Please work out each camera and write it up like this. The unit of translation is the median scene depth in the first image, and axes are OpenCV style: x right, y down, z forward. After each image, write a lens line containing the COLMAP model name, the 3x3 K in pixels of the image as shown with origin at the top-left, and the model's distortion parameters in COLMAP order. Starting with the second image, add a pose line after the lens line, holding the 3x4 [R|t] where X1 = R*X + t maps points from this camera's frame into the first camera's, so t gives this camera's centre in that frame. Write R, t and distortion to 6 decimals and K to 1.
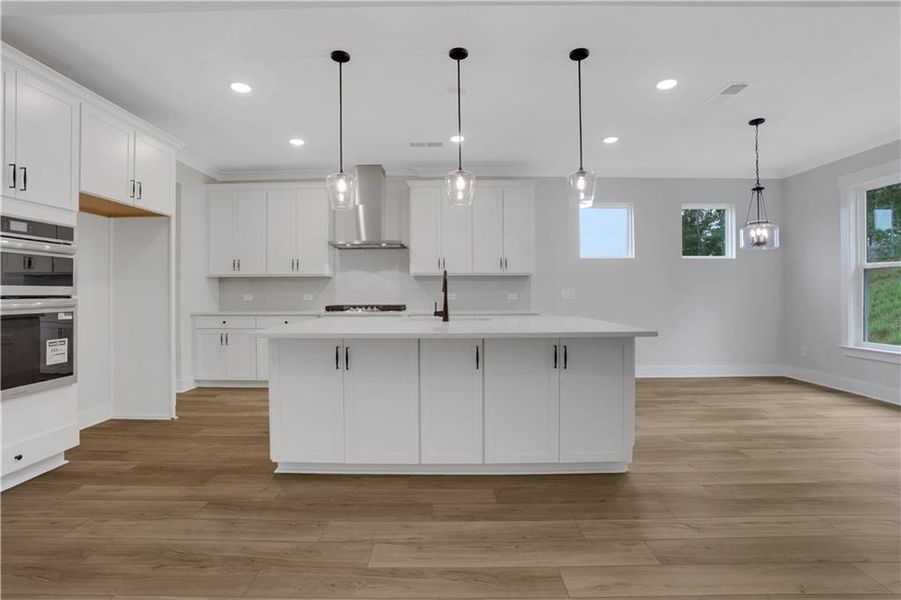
lens RADIAL K [[425.9, 0, 448.3], [0, 425.9, 295.7], [0, 0, 1]] dist [-0.067072, 0.026799]
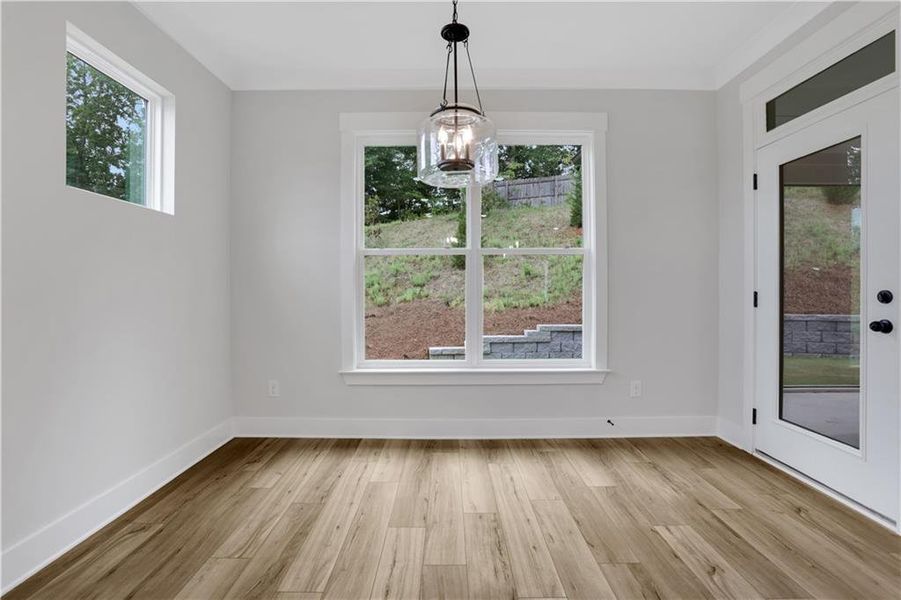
lens RADIAL K [[428.3, 0, 446.5], [0, 428.3, 290.0], [0, 0, 1]] dist [-0.063453, 0.025894]
pose [[0.000046, -0.000034, 1.000000, 0.349091], [0.007941, 0.999968, 0.000034, -0.007607], [-0.999968, 0.007941, 0.000046, 1.044359]]
